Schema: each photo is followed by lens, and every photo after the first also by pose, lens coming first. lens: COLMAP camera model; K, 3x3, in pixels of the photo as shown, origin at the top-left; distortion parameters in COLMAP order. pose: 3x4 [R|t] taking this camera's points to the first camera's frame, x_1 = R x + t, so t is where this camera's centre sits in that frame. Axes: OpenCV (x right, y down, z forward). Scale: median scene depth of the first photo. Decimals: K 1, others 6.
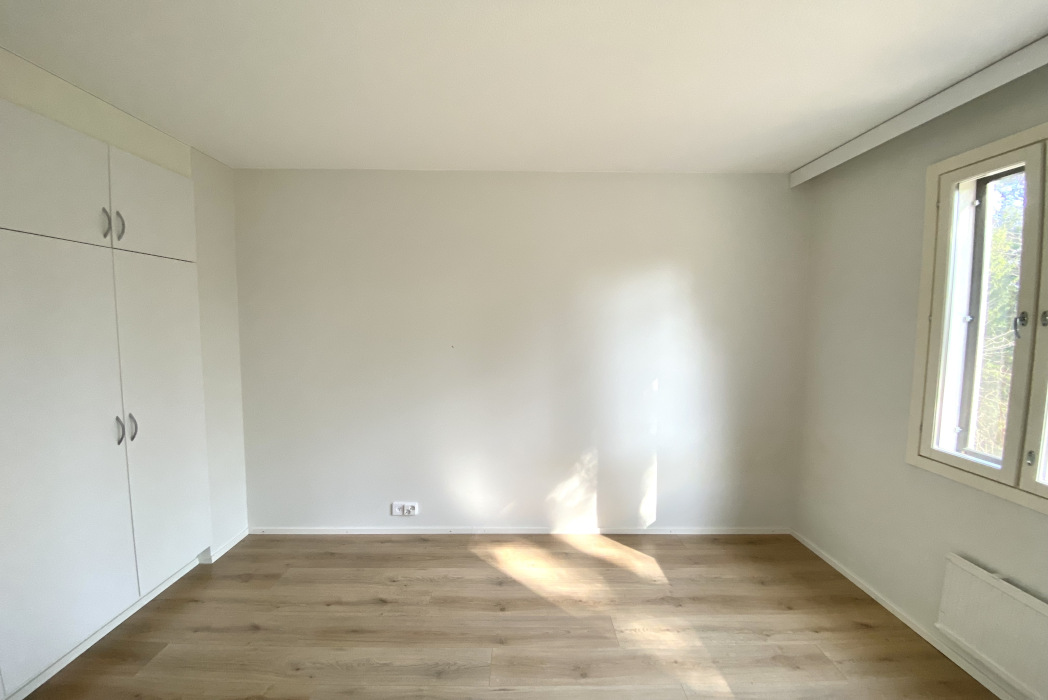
lens RADIAL K [[428.3, 0, 518.3], [0, 428.3, 363.3], [0, 0, 1]] dist [-0.001227, -0.018112]
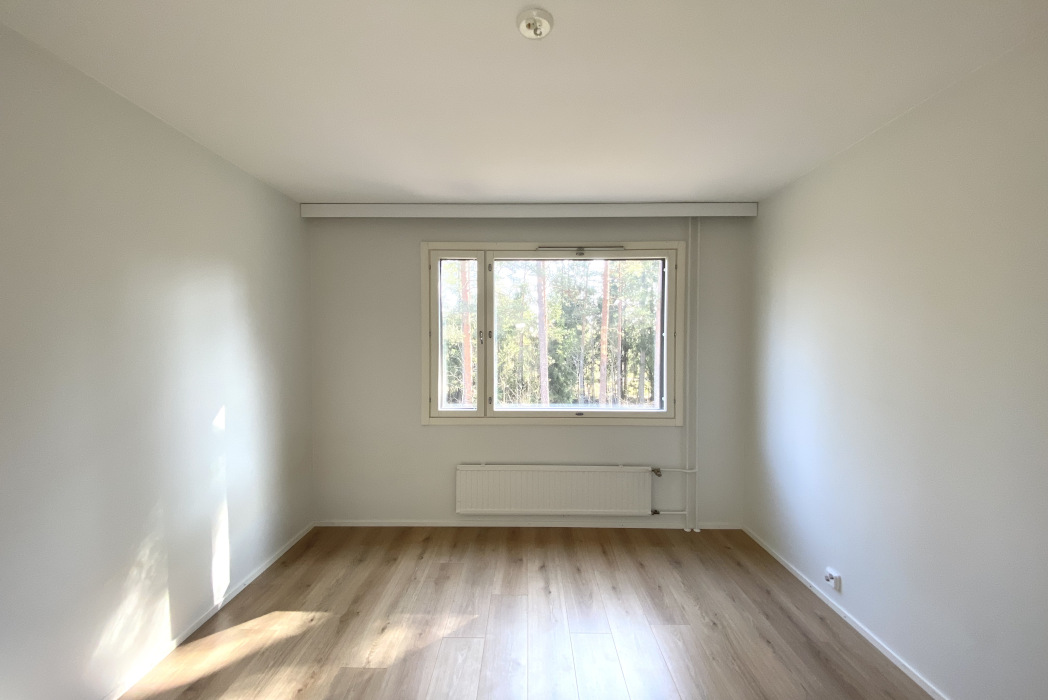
lens RADIAL K [[428.5, 0, 524.0], [0, 428.5, 350.0], [0, 0, 1]] dist [0.069130, -0.046148]
pose [[0.010580, -0.030102, 0.999491, -0.925292], [0.093333, 0.995213, 0.028985, -0.073226], [-0.995579, 0.092978, 0.013339, 0.765387]]
